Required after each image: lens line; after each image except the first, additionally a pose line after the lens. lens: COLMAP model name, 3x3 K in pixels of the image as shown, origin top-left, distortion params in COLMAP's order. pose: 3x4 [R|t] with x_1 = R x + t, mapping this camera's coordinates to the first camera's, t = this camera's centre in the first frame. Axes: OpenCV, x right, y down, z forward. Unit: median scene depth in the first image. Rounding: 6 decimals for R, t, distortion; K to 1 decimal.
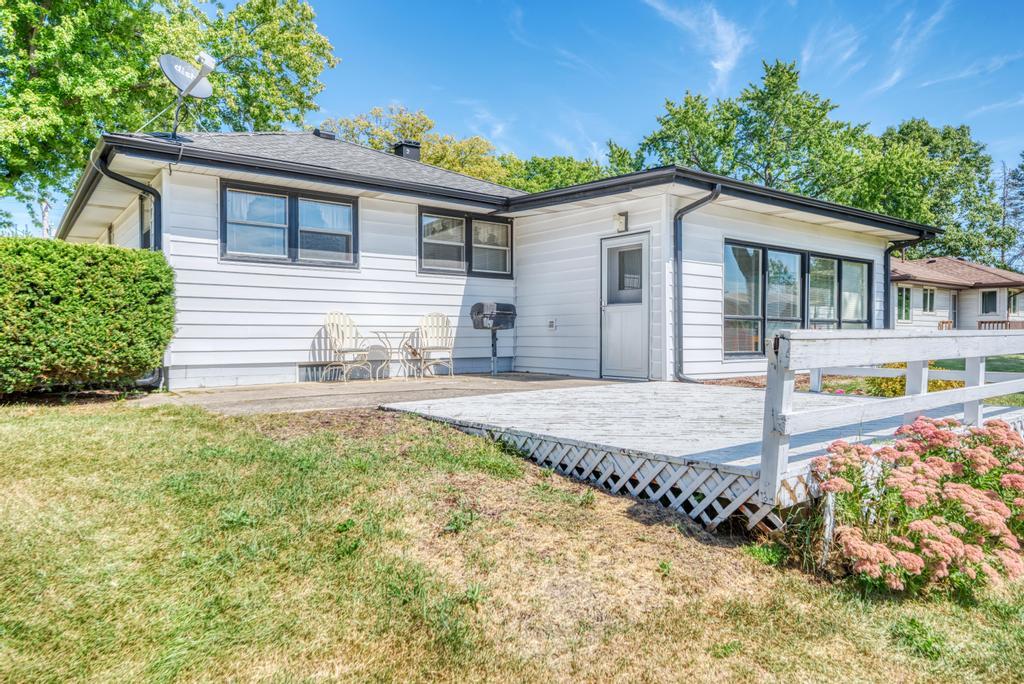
lens RADIAL K [[669.8, 0, 514.6], [0, 669.8, 331.9], [0, 0, 1]] dist [-0.001478, -0.002216]
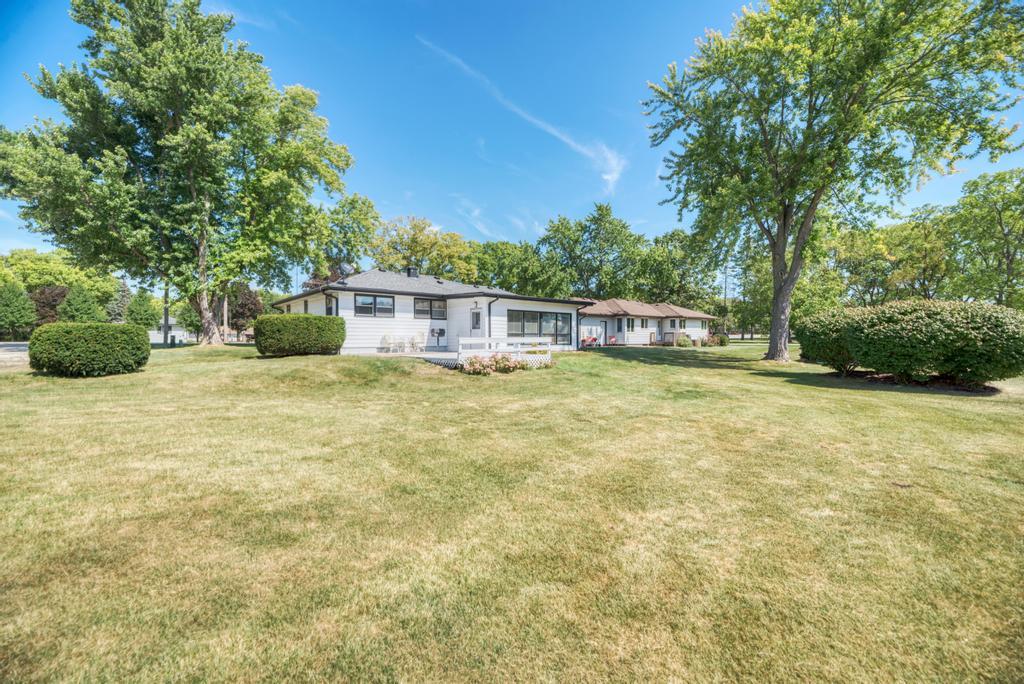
lens RADIAL K [[422.5, 0, 512.0], [0, 422.5, 342.0], [0, 0, 1]] dist [-0.001448, -0.000077]
pose [[0.998683, -0.001553, 0.051272, 0.192361], [0.000921, 0.999923, 0.012356, -0.002918], [-0.051288, -0.012293, 0.998608, -0.900683]]
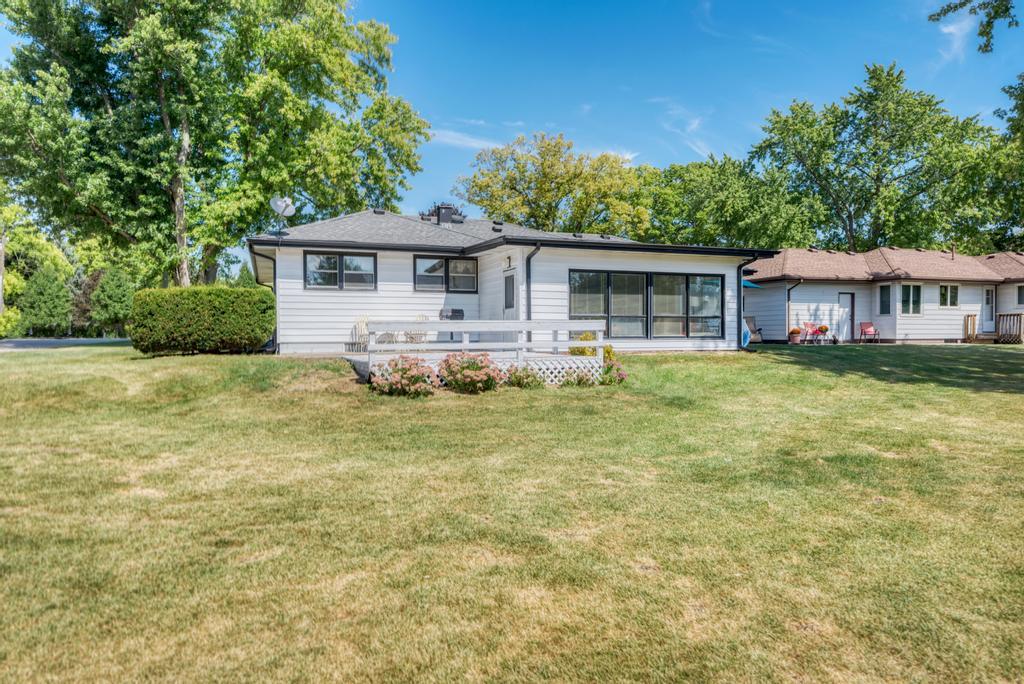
lens RADIAL K [[669.2, 0, 512.0], [0, 669.2, 342.0], [0, 0, 1]] dist [0.008081, -0.000104]
pose [[0.953129, -0.001682, -0.302559, 0.576236], [0.006284, 0.999879, 0.014237, 0.017647], [0.302498, -0.015471, 0.953024, -0.548994]]
